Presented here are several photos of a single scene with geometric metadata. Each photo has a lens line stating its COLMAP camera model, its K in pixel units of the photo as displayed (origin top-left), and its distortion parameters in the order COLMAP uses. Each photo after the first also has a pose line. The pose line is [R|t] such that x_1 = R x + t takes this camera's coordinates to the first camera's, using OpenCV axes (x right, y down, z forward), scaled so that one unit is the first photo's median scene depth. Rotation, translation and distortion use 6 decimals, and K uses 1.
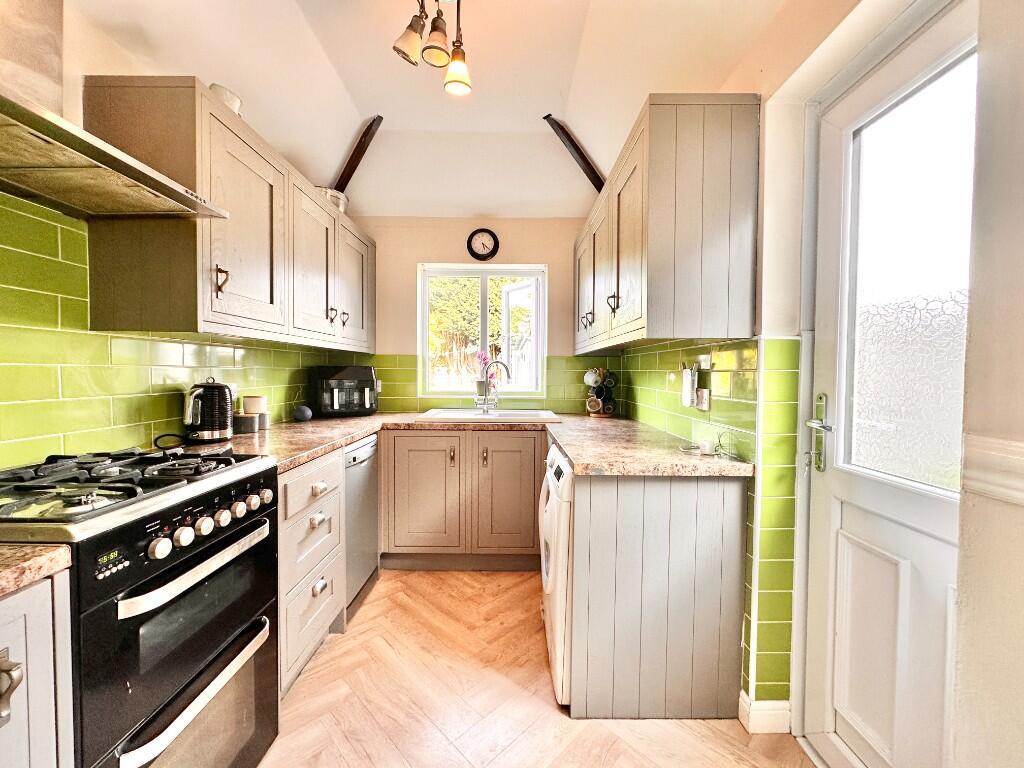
lens RADIAL K [[409.7, 0, 512.0], [0, 409.7, 384.0], [0, 0, 1]] dist [-0.001615, 0.000031]
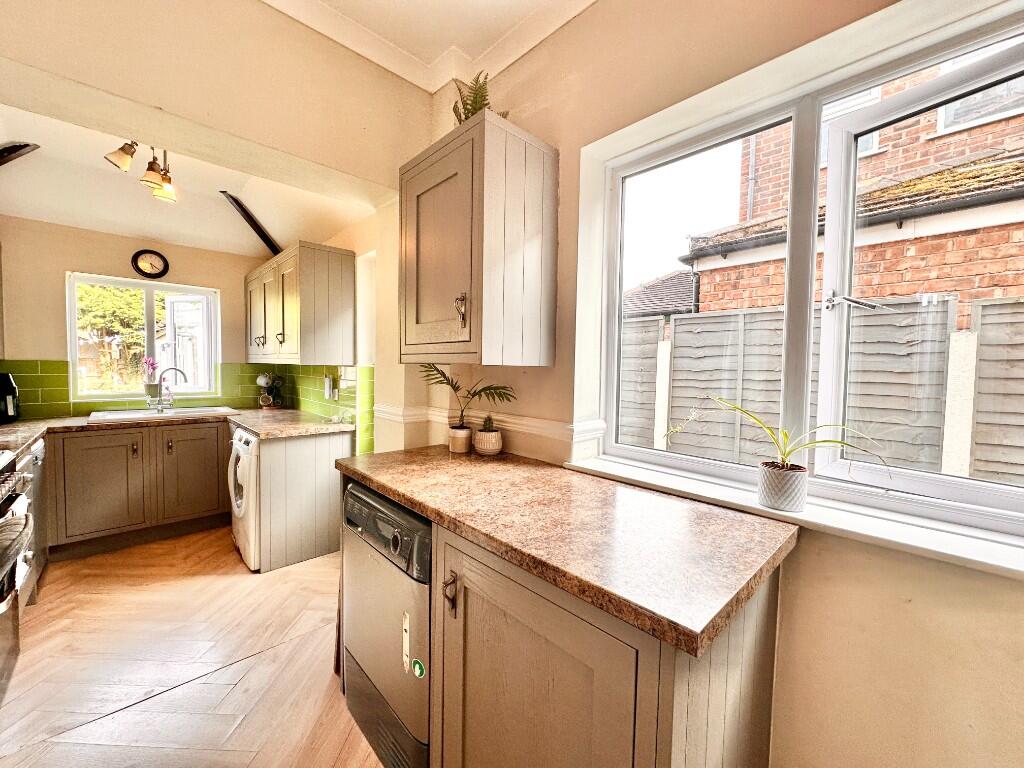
lens RADIAL K [[409.7, 0, 512.0], [0, 409.7, 384.0], [0, 0, 1]] dist [-0.001615, 0.000031]
pose [[0.725120, -0.025206, 0.688161, -0.162324], [0.008498, 0.999581, 0.027659, -0.038748], [-0.688570, -0.014208, 0.725031, -0.629299]]
